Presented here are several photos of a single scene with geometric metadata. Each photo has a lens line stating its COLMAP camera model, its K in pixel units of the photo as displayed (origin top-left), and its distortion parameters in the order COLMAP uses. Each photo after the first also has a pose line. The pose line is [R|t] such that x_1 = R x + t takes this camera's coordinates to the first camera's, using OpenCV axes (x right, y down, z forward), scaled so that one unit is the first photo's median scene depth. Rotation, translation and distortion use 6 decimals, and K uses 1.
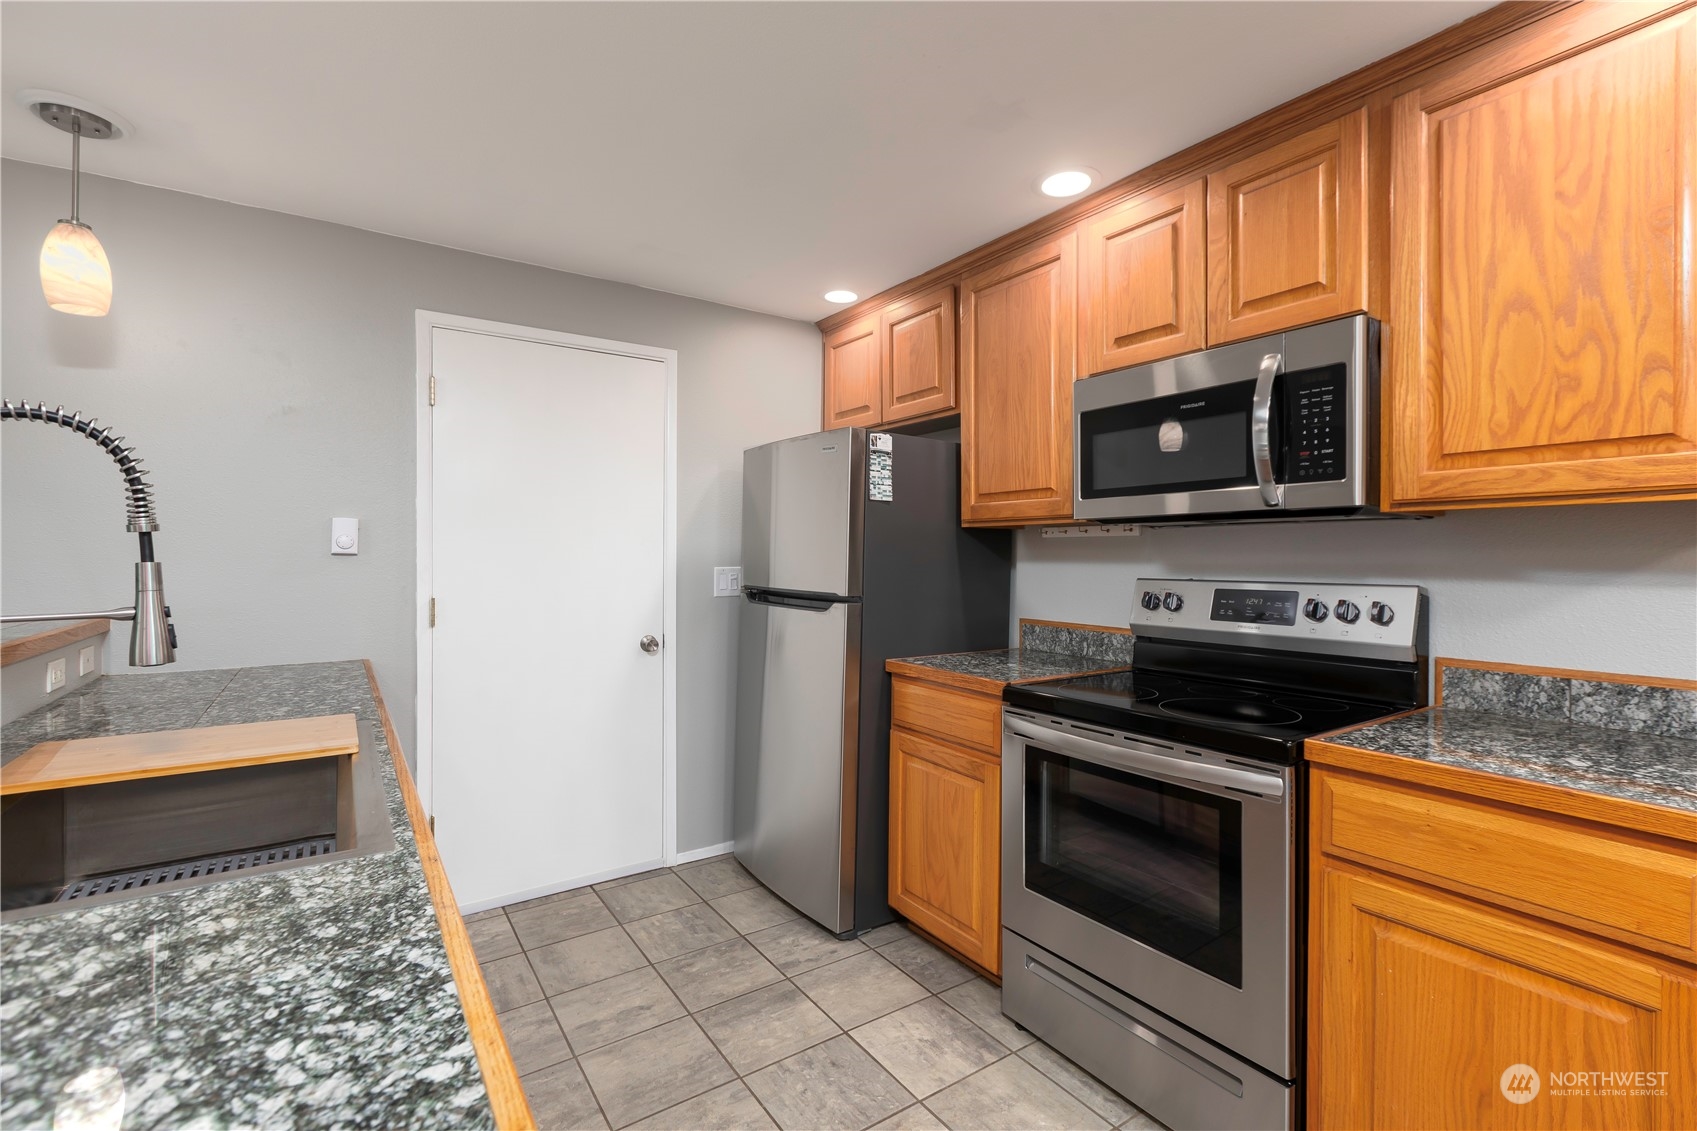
lens RADIAL K [[761.4, 0, 866.9], [0, 761.4, 565.3], [0, 0, 1]] dist [0.025330, -0.000571]
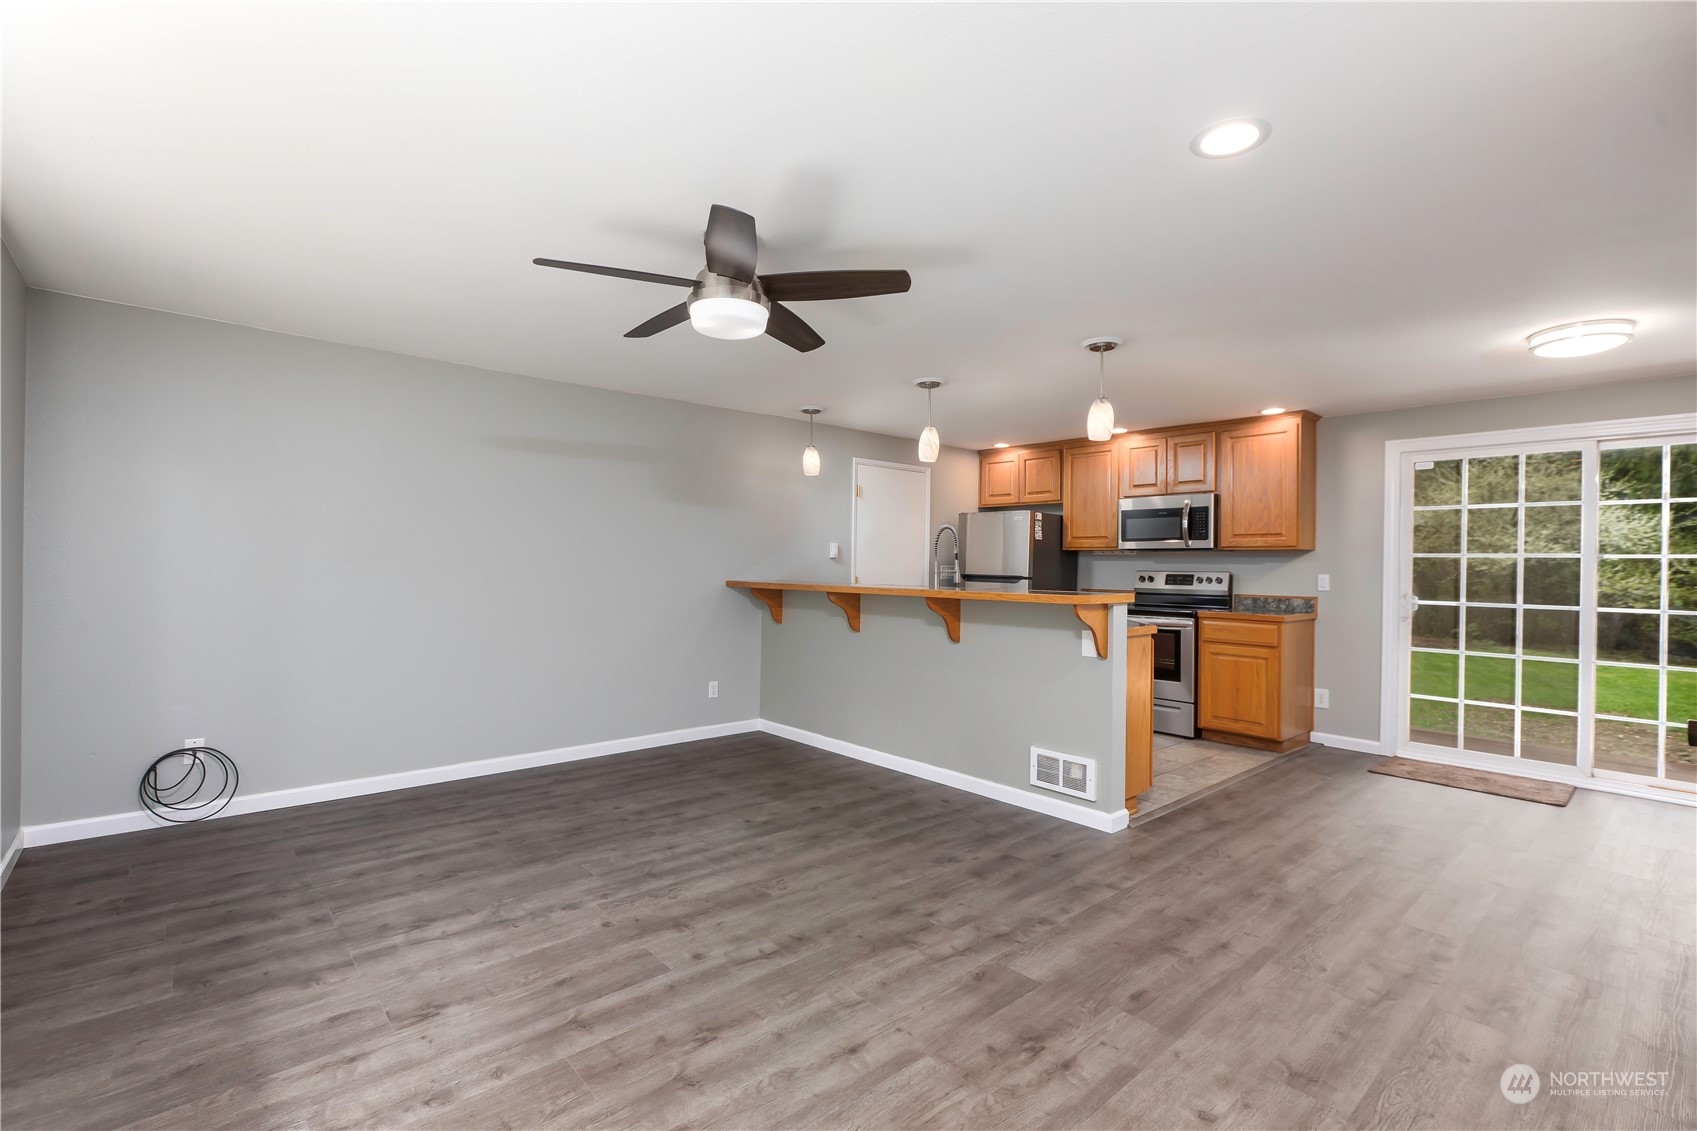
lens RADIAL K [[761.4, 0, 866.9], [0, 761.4, 565.3], [0, 0, 1]] dist [0.025330, -0.000571]
pose [[0.991540, 0.009522, 0.129451, -1.222167], [-0.008212, 0.999910, -0.010654, 0.046240], [-0.129540, 0.009501, 0.991529, -2.008531]]
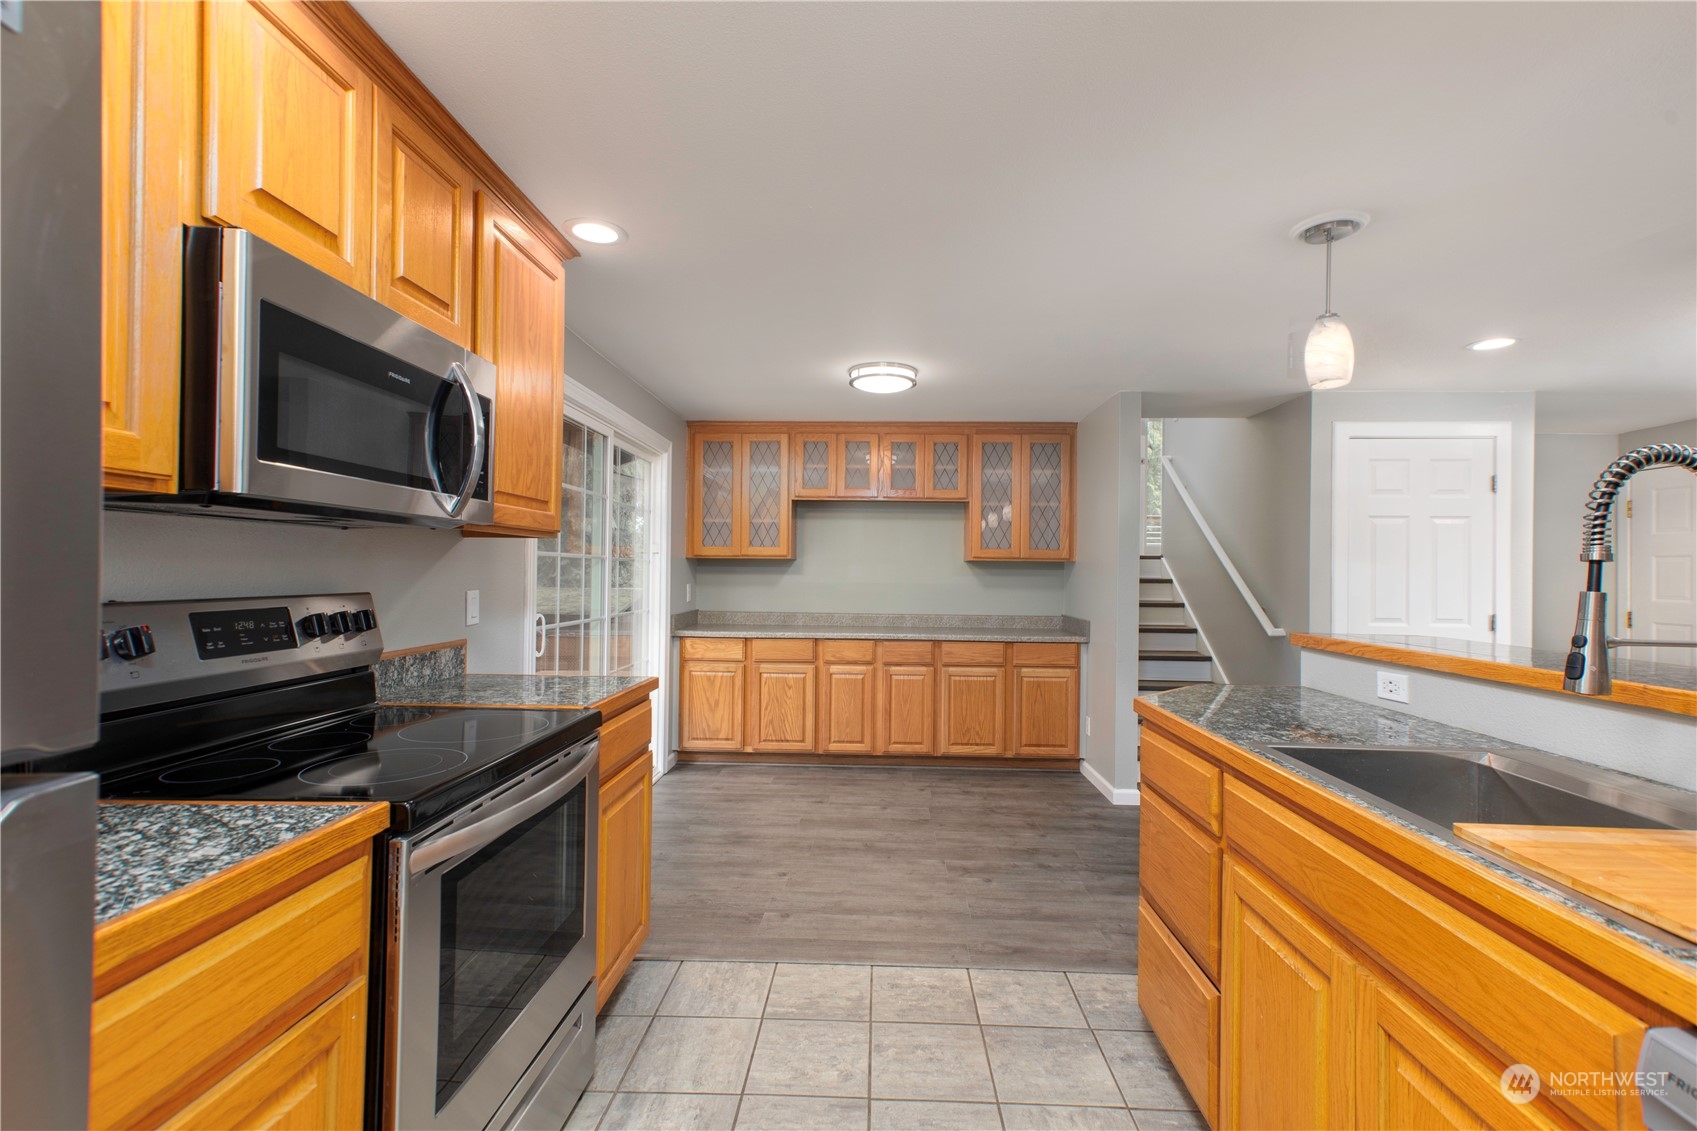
lens RADIAL K [[759.8, 0, 854.2], [0, 759.8, 565.7], [0, 0, 1]] dist [0.007002, -0.004997]
pose [[-0.798388, -0.008294, 0.602086, -0.460269], [-0.008746, 0.999959, 0.002177, -0.018757], [-0.602079, -0.003528, -0.798428, 1.422412]]
